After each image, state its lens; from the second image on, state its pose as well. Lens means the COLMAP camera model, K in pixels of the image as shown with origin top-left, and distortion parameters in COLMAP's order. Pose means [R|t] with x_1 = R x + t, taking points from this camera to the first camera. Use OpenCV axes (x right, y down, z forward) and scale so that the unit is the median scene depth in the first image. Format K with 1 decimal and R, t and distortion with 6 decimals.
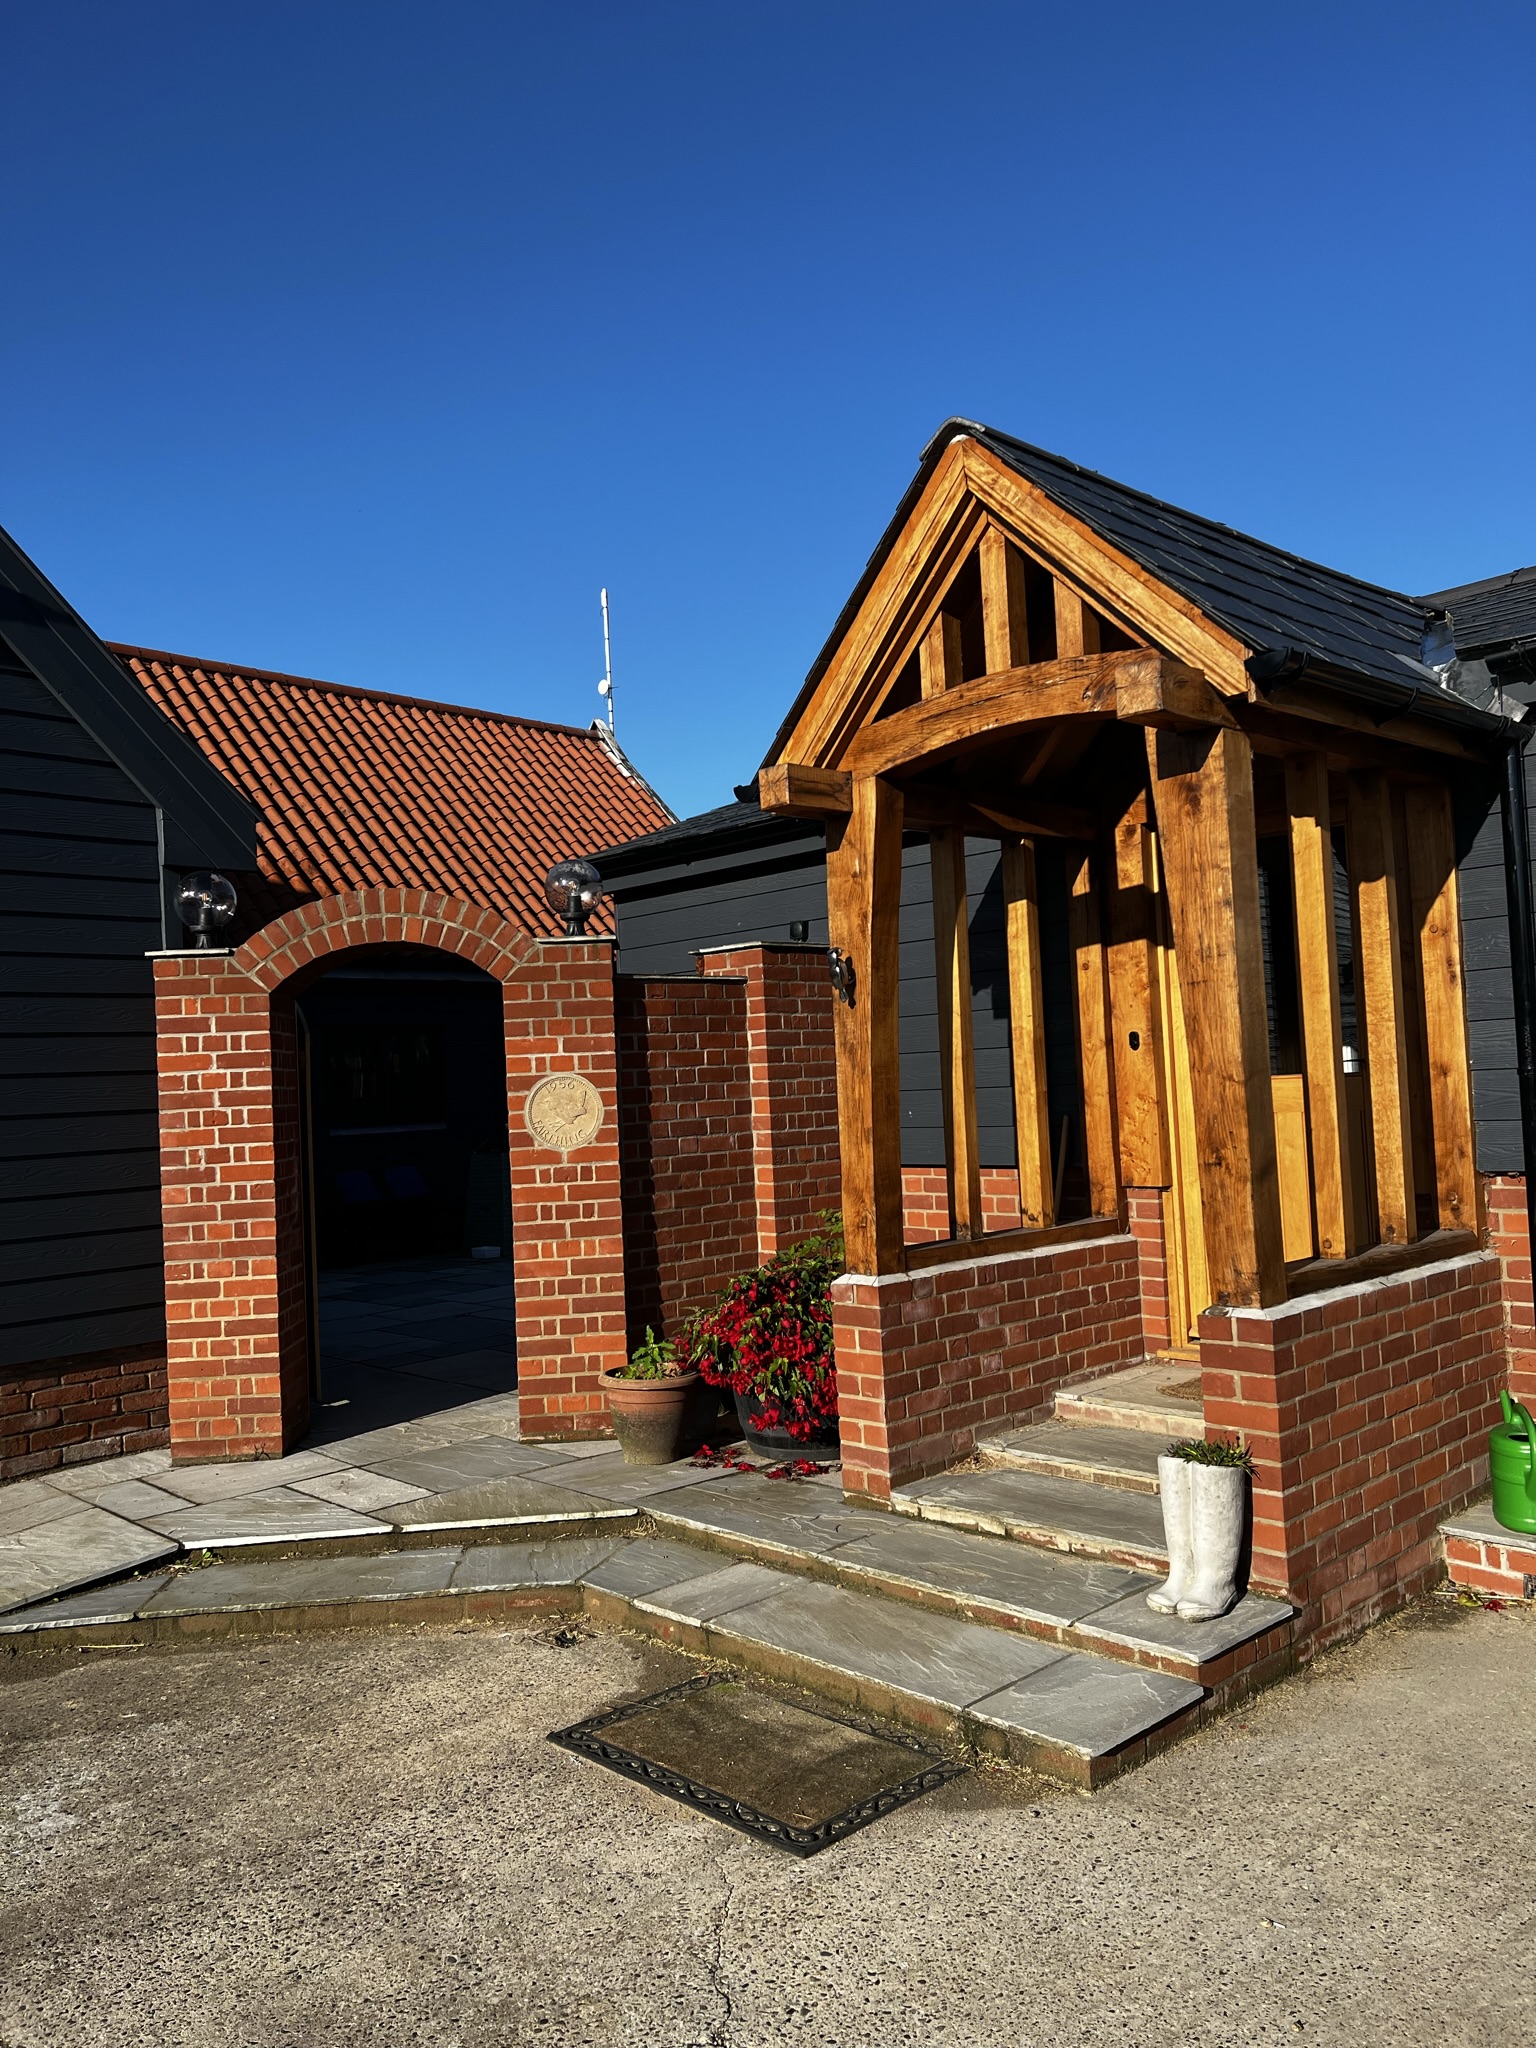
lens RADIAL K [[1522.5, 0, 770.0], [0, 1522.5, 1011.8], [0, 0, 1]] dist [0.061709, -0.071004]
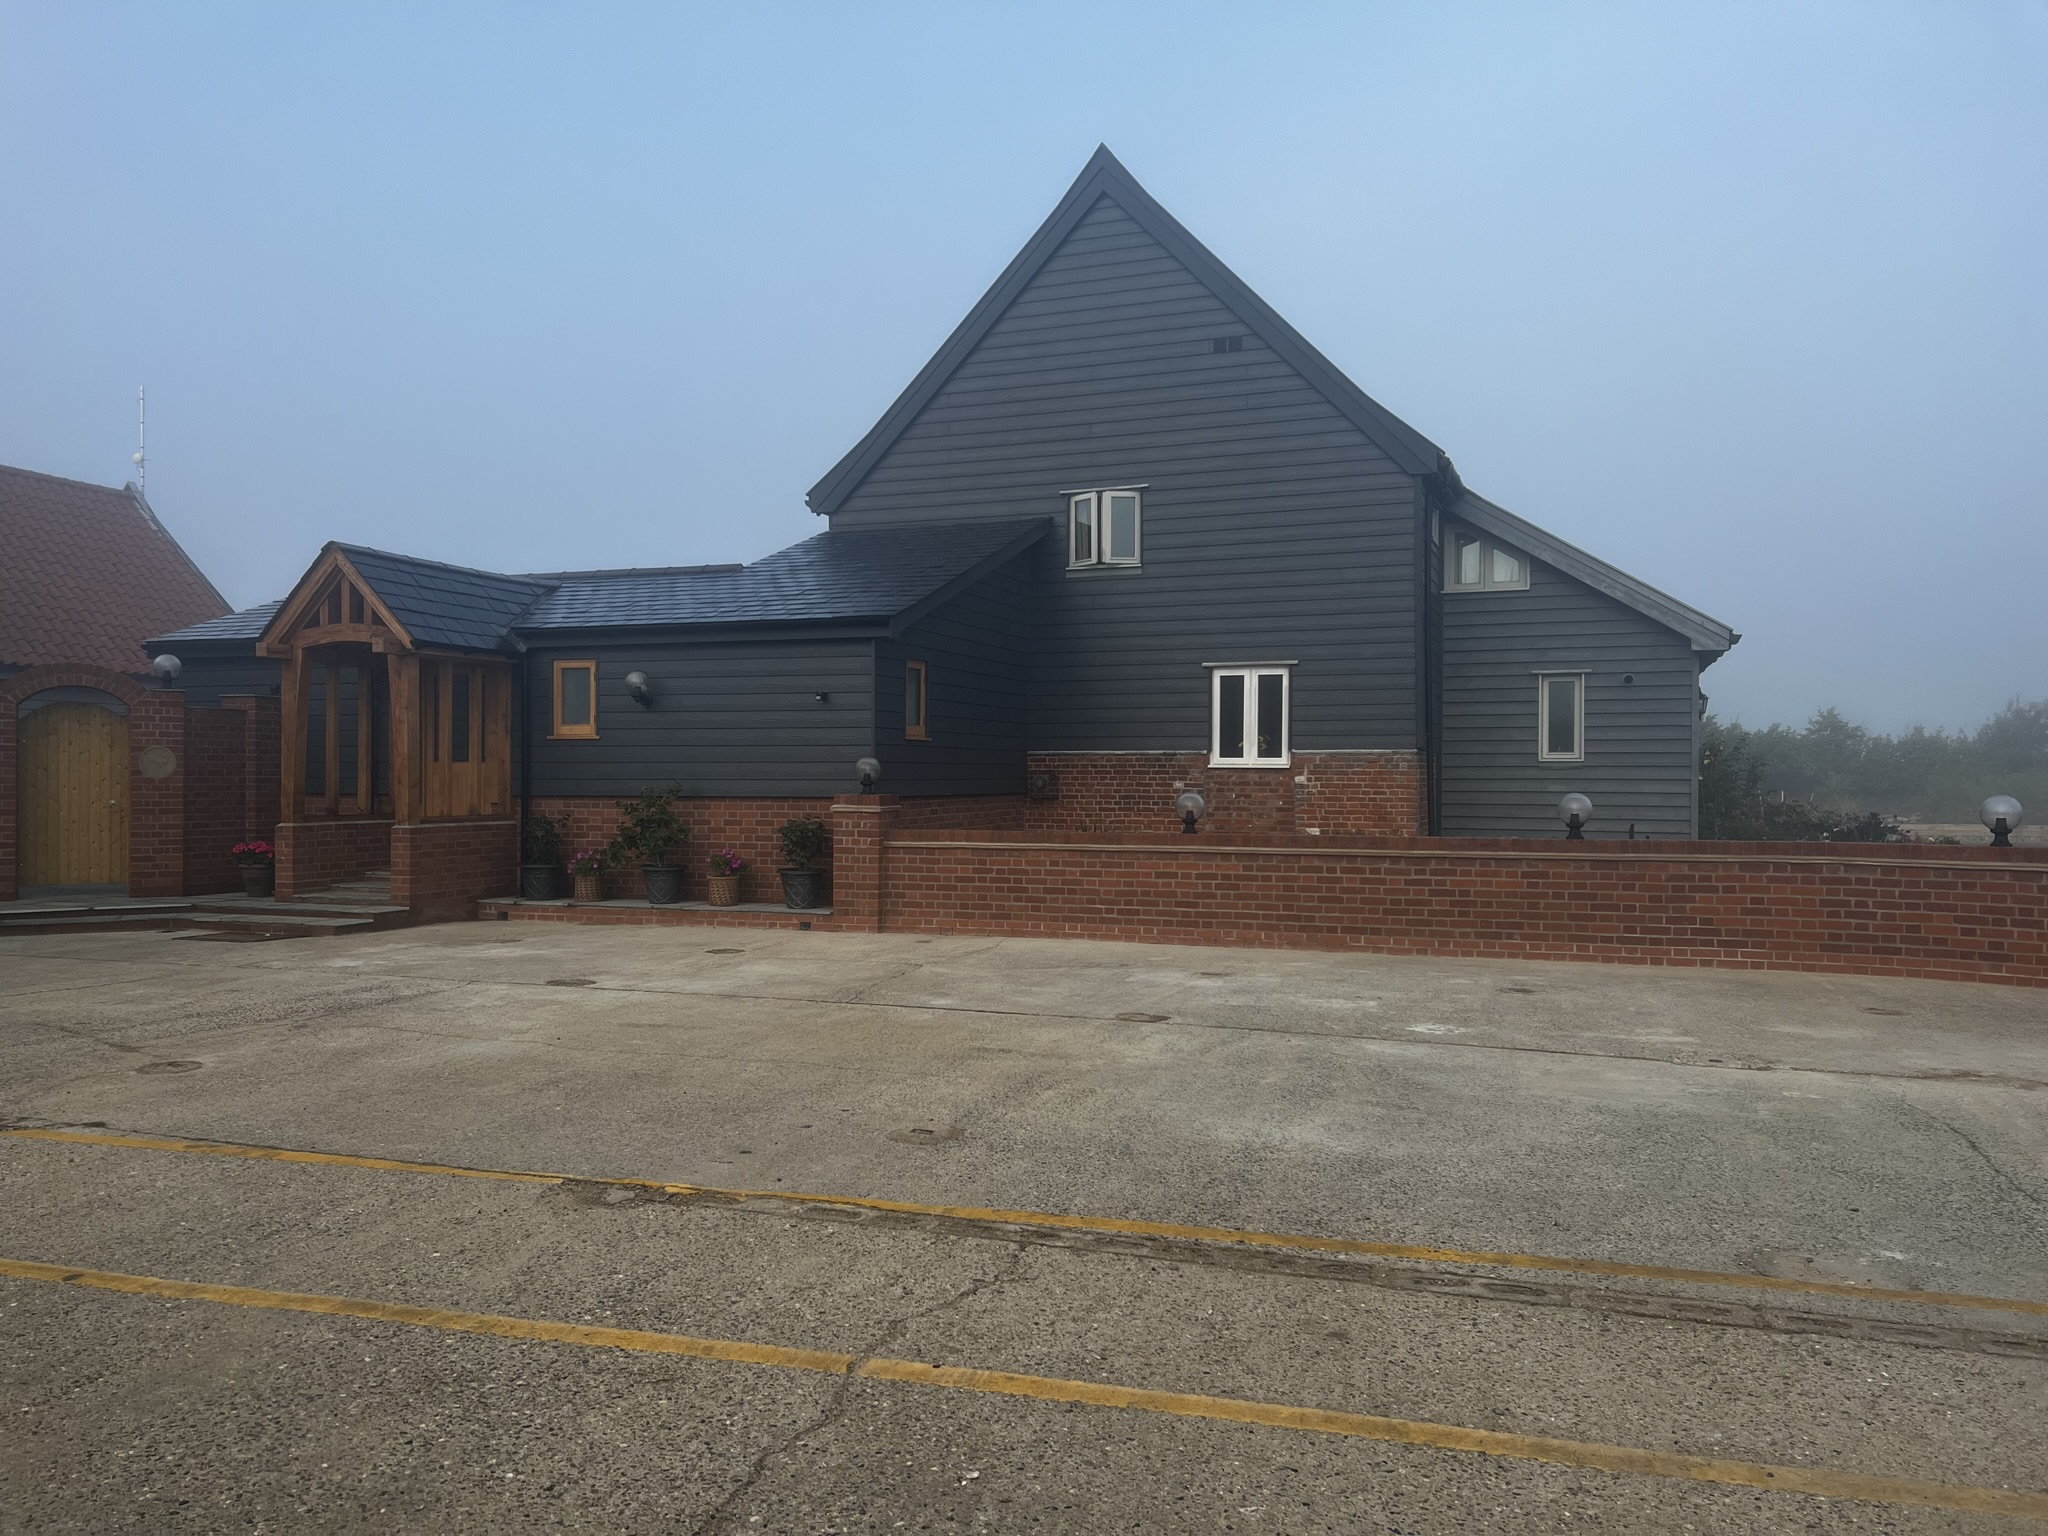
lens RADIAL K [[1522.5, 0, 1009.6], [0, 1522.5, 773.3], [0, 0, 1]] dist [0.061709, -0.071004]
pose [[0.900446, 0.051865, 0.431864, 0.025649], [-0.066548, 0.997603, 0.018946, -0.052469], [-0.429847, -0.045800, 0.901740, -1.790429]]
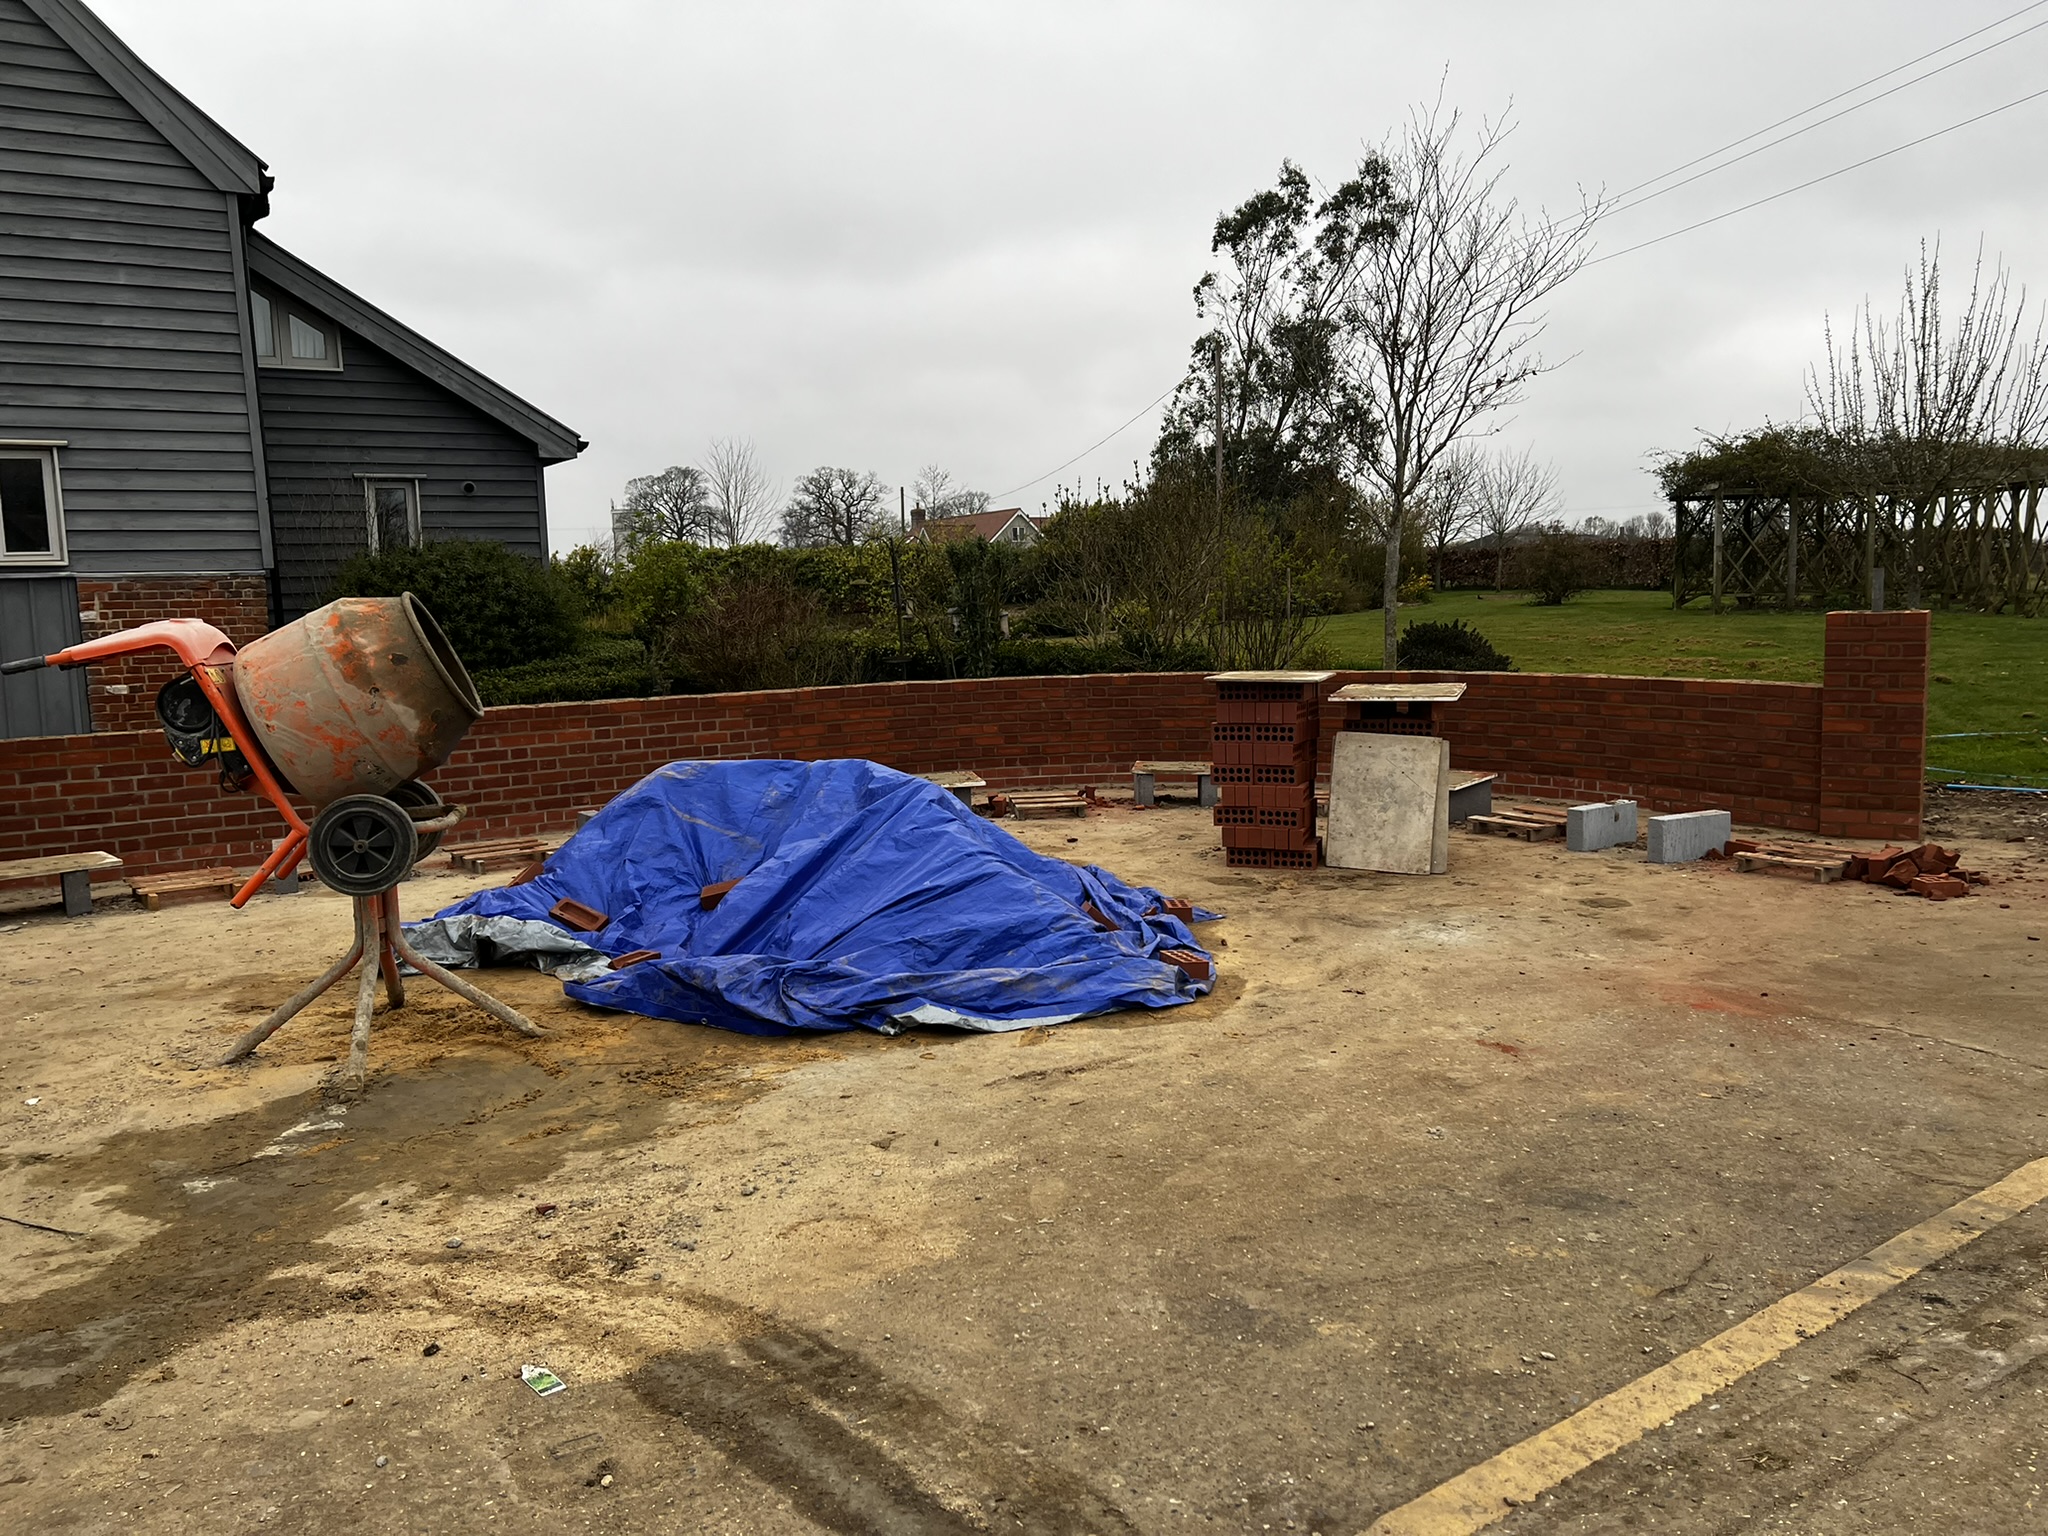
lens RADIAL K [[1522.5, 0, 1075.1], [0, 1522.5, 781.1], [0, 0, 1]] dist [0.061709, -0.071004]
pose [[0.231058, -0.081207, 0.969545, 0.066563], [-0.027272, 0.995579, 0.089886, -0.026495], [-0.972558, -0.047210, 0.227822, -1.213081]]
